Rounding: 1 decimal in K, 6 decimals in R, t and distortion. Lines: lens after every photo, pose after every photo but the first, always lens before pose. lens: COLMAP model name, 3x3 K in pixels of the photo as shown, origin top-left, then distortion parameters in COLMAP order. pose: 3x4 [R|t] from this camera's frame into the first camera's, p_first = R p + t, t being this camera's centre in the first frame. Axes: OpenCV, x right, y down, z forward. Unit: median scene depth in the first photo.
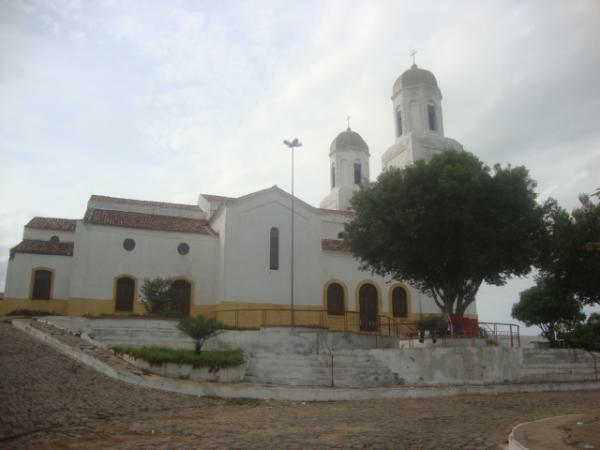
lens RADIAL K [[528.7, 0, 300.1], [0, 528.7, 225.5], [0, 0, 1]] dist [-0.117237, -0.004715]
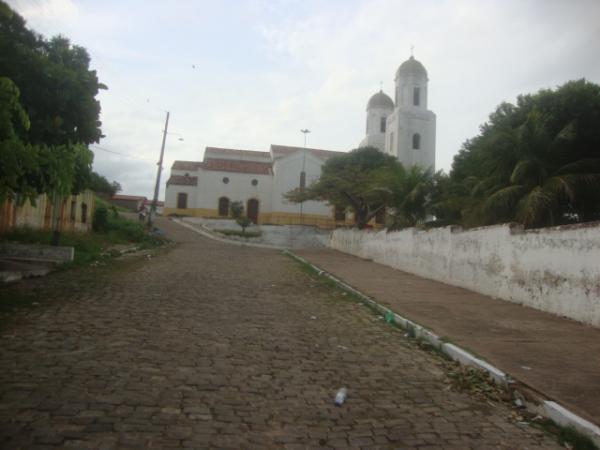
lens RADIAL K [[528.7, 0, 300.1], [0, 528.7, 225.5], [0, 0, 1]] dist [-0.117237, -0.004715]
pose [[0.976745, 0.040399, -0.210563, 0.354325], [-0.002051, 0.983804, 0.179238, -0.149501], [0.214394, -0.174637, 0.961008, -0.830987]]
